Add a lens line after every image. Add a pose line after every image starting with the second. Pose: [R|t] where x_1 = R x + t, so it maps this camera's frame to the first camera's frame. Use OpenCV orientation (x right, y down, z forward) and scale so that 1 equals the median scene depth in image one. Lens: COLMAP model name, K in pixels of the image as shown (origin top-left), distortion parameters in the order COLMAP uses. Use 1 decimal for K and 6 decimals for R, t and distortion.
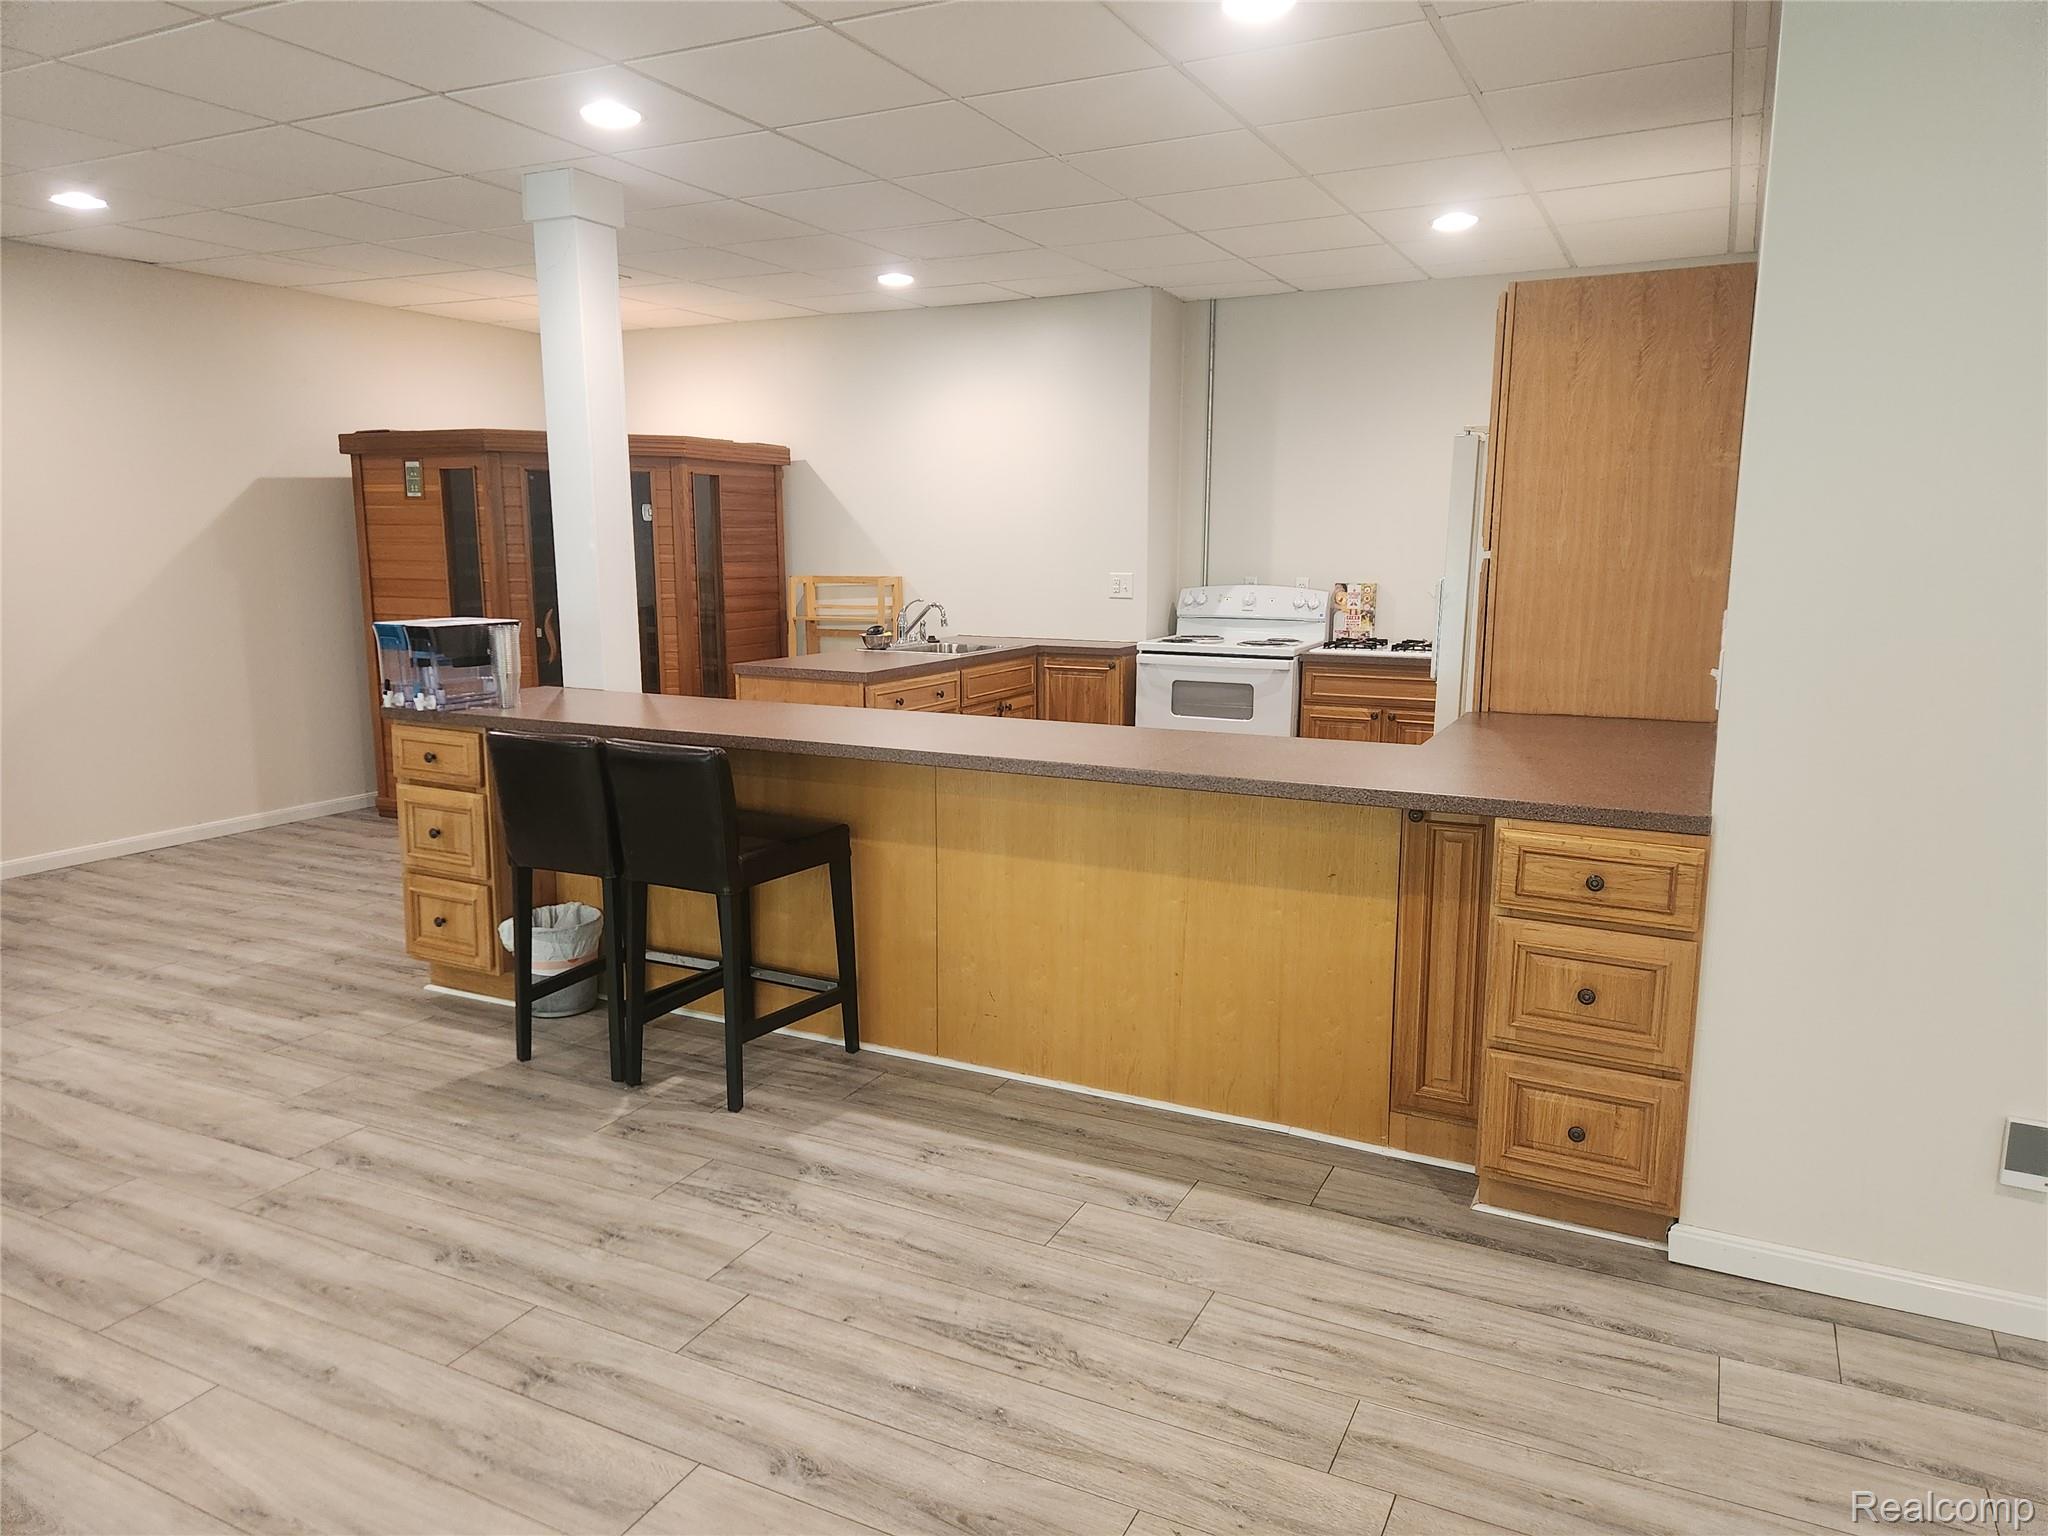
lens RADIAL K [[1370.8, 0, 1038.5], [0, 1370.8, 740.8], [0, 0, 1]] dist [0.064717, -0.052122]
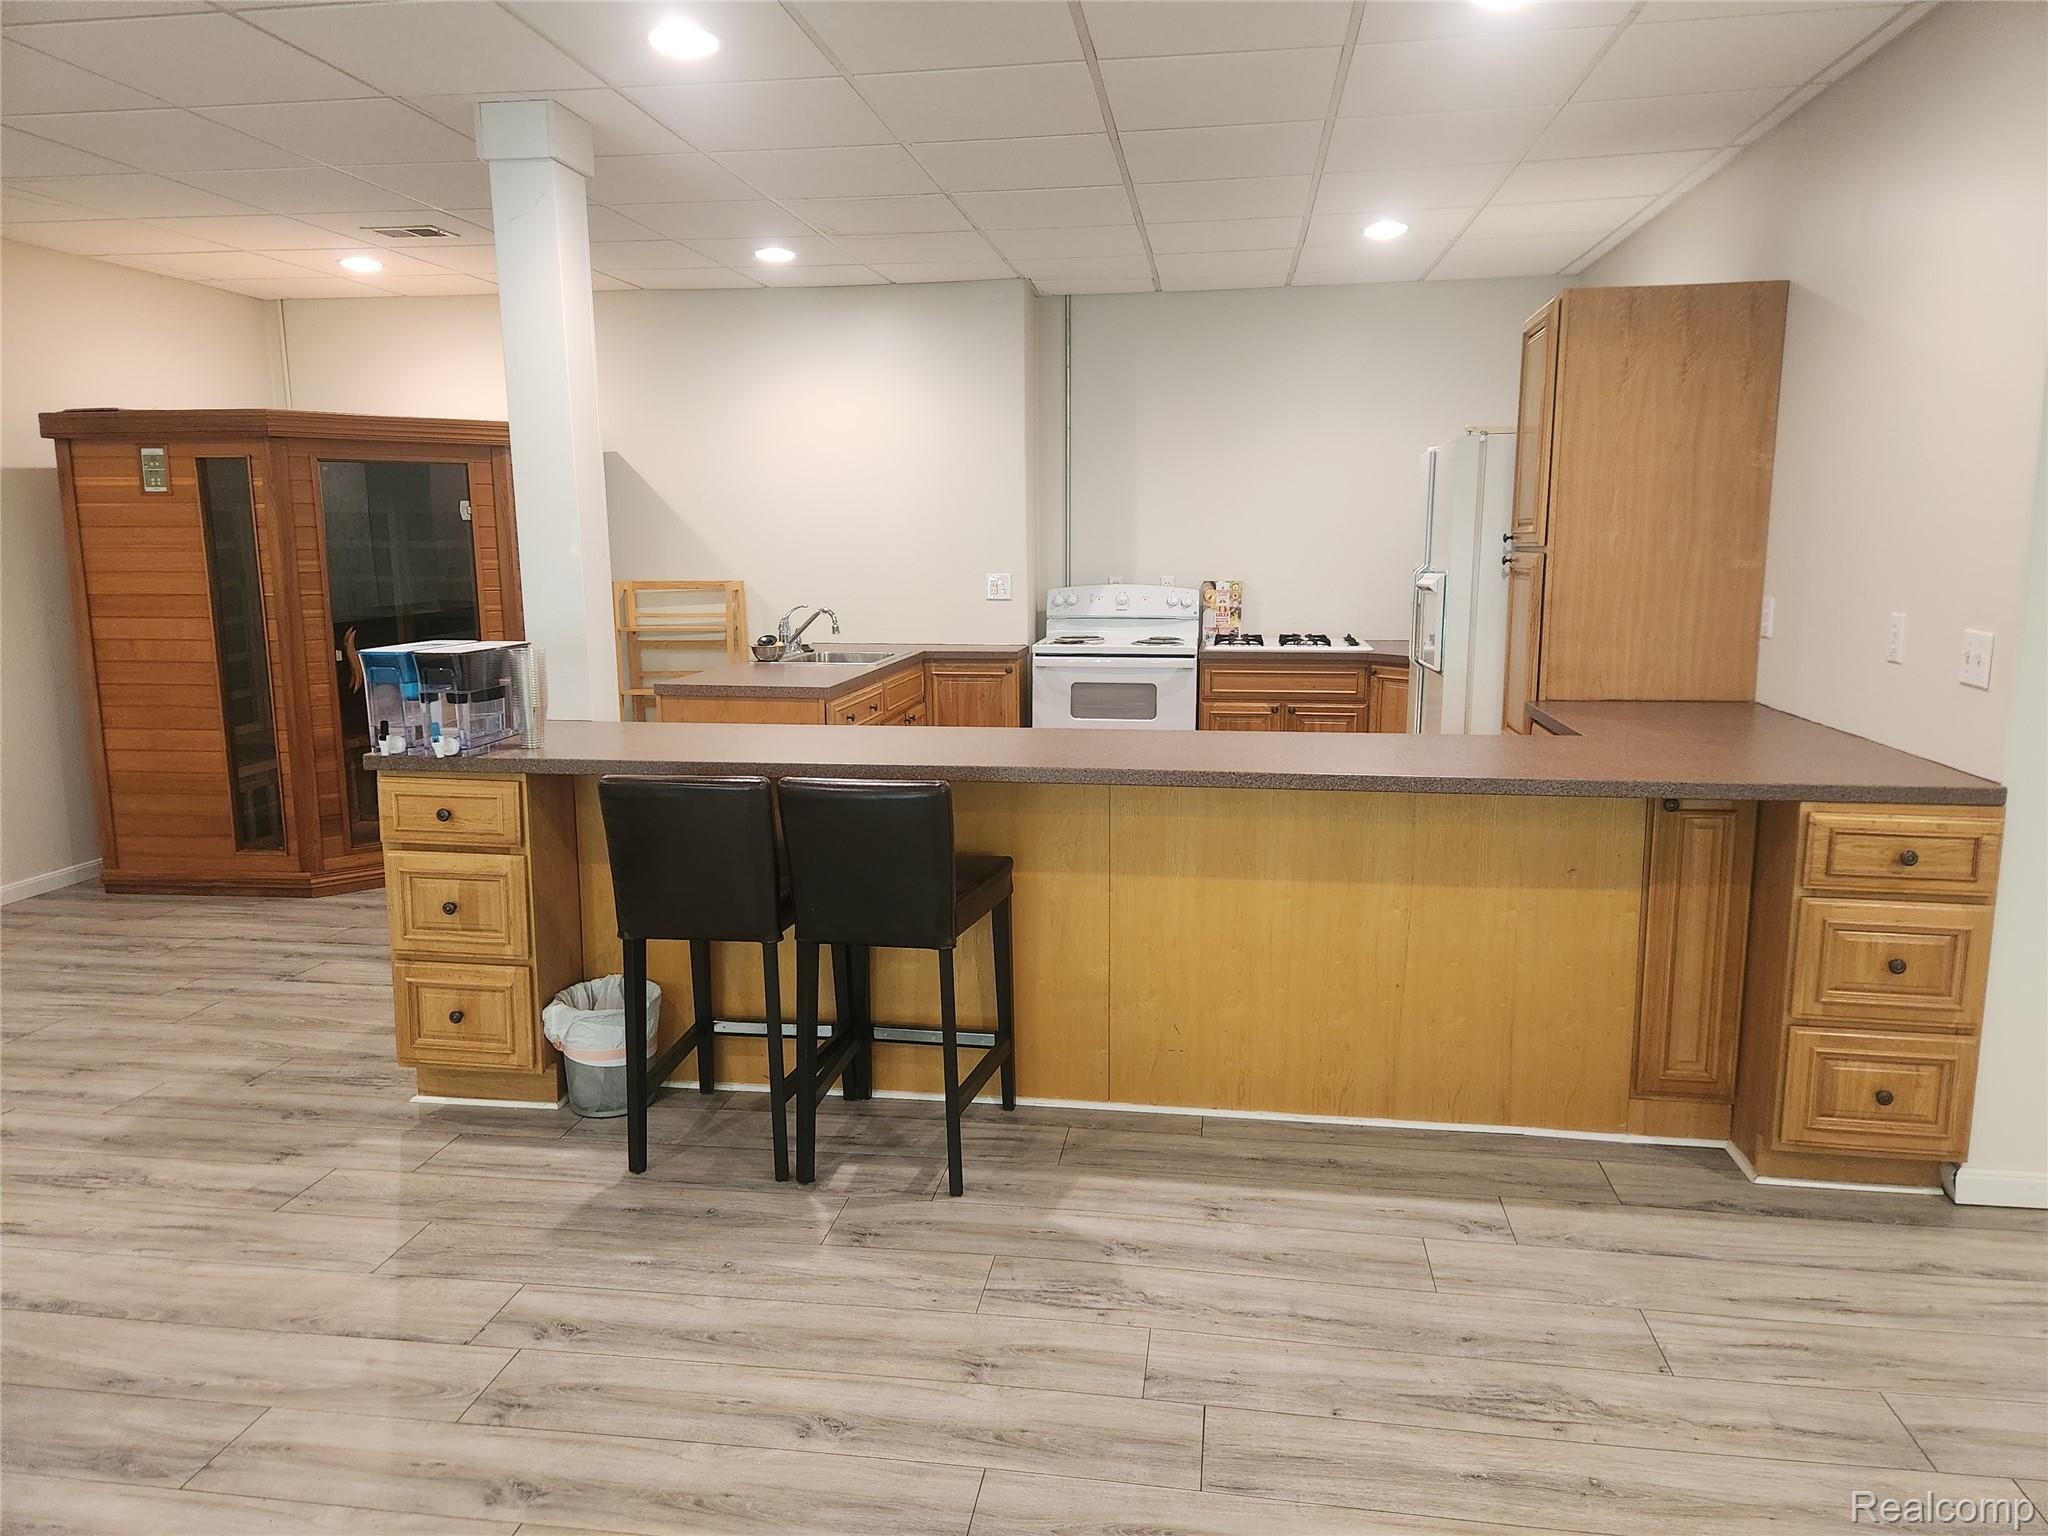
lens RADIAL K [[1370.8, 0, 1036.2], [0, 1370.8, 734.4], [0, 0, 1]] dist [0.064717, -0.052122]
pose [[0.950774, -0.051516, 0.305573, -0.392768], [0.052857, 0.998595, 0.003891, -0.021787], [-0.305344, 0.012452, 0.952161, 0.138079]]
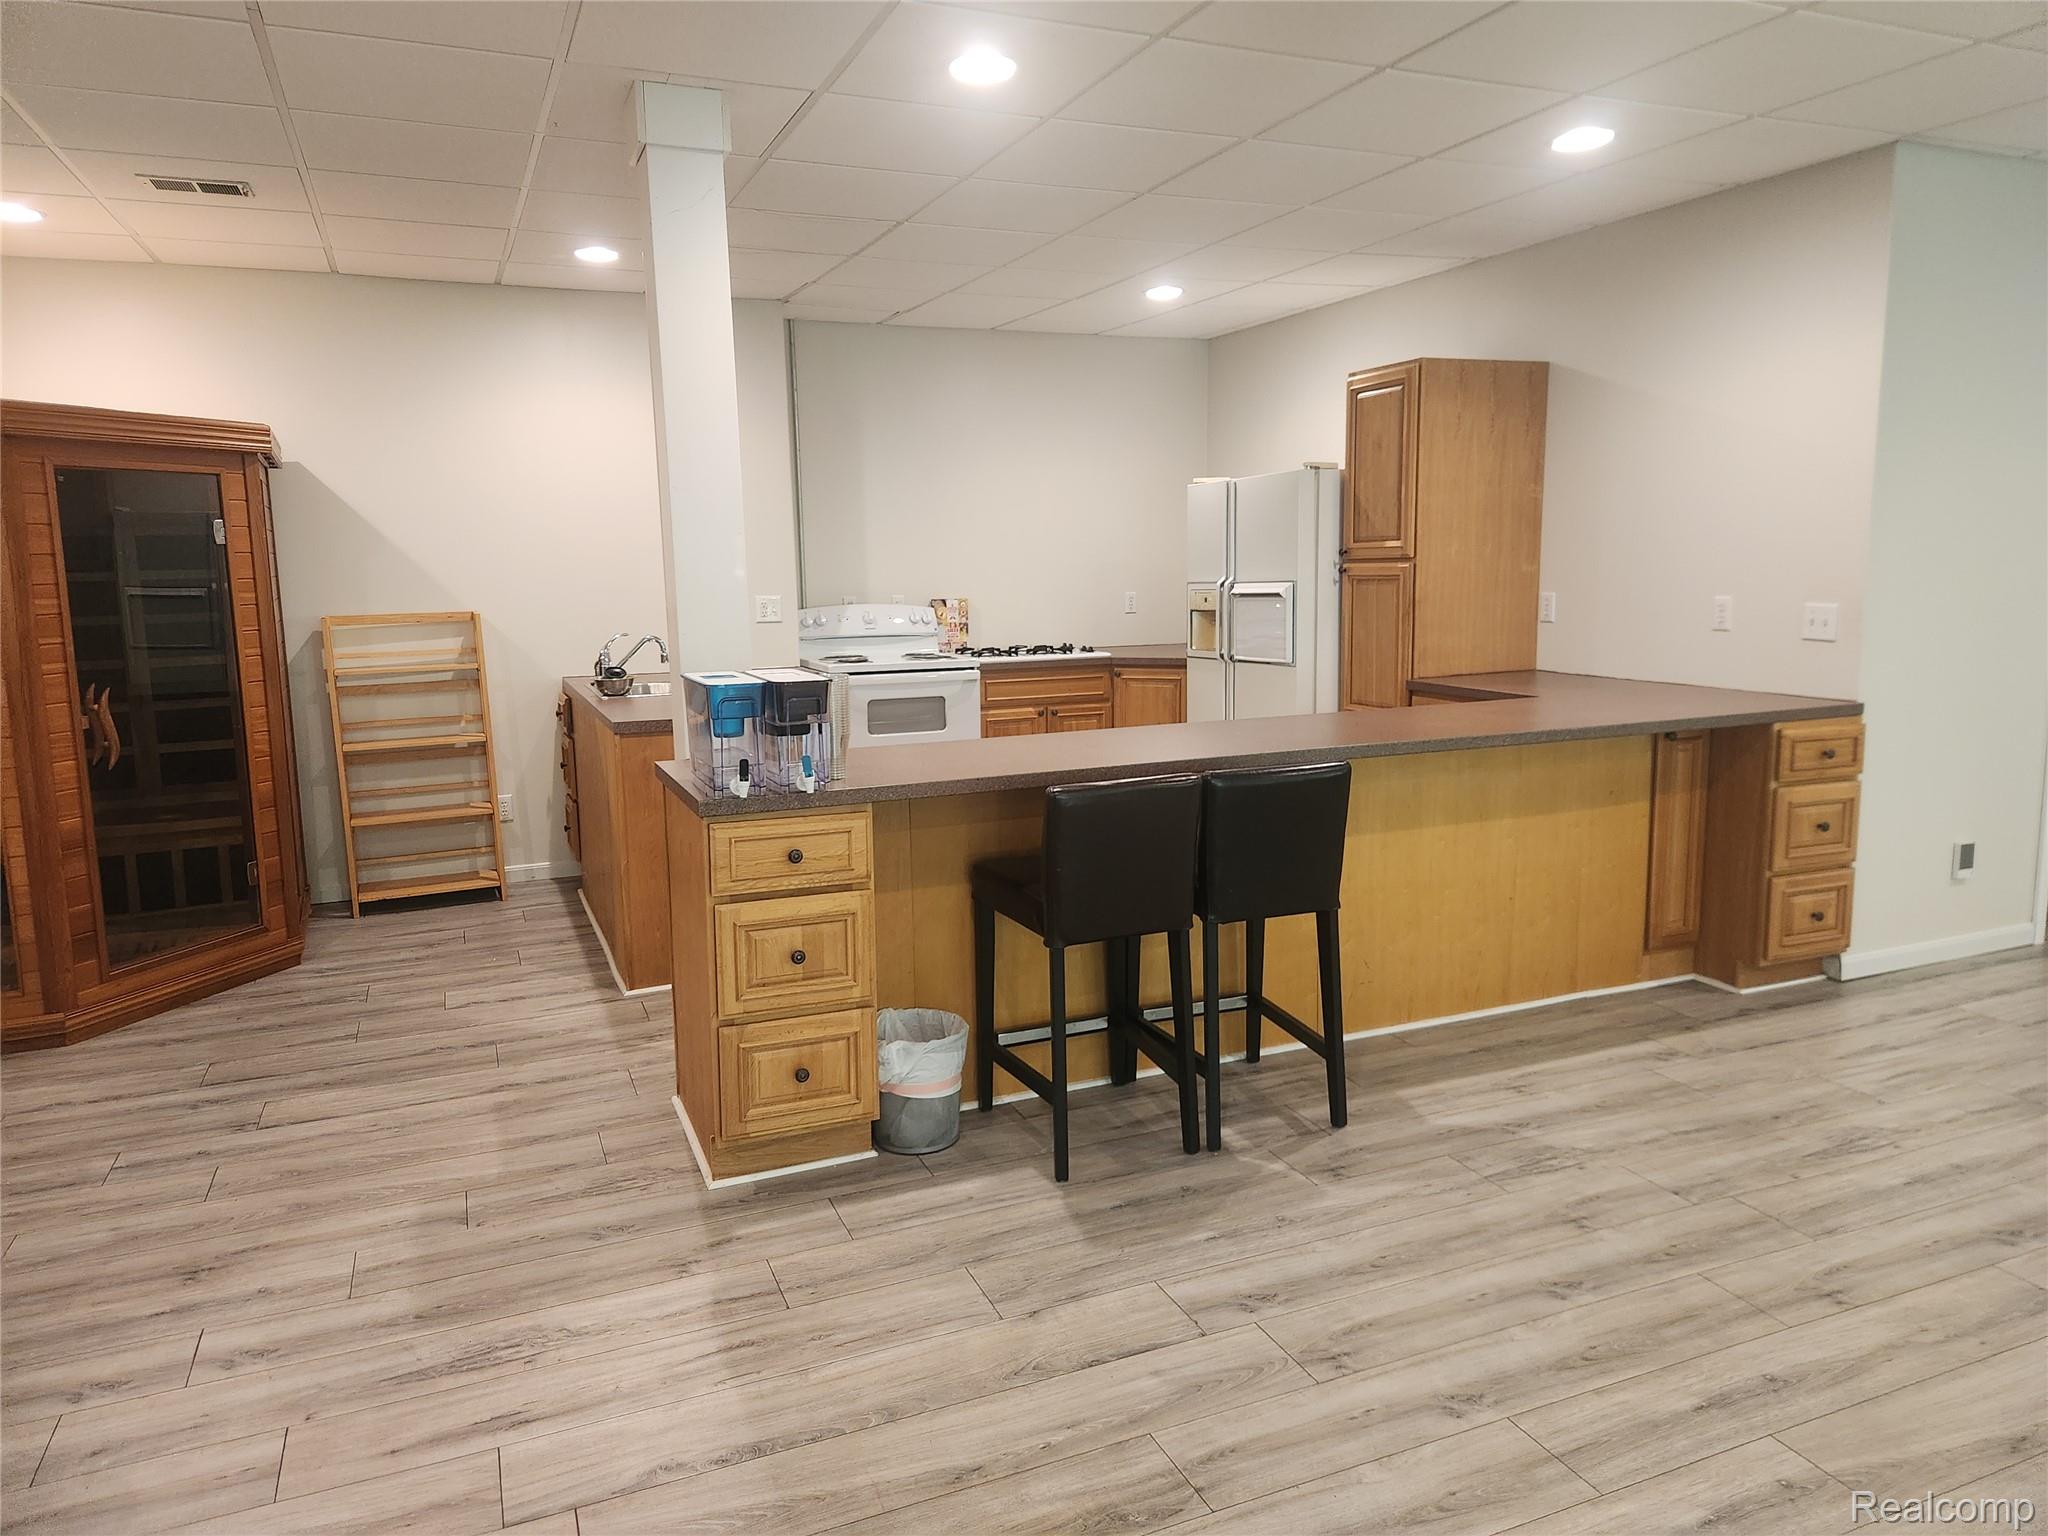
lens RADIAL K [[1370.8, 0, 1026.4], [0, 1370.8, 726.4], [0, 0, 1]] dist [0.064717, -0.052122]
pose [[0.650735, -0.108243, 0.751550, -1.001986], [0.131209, 0.990927, 0.029111, -0.068915], [-0.747882, 0.079667, 0.659034, 0.455712]]
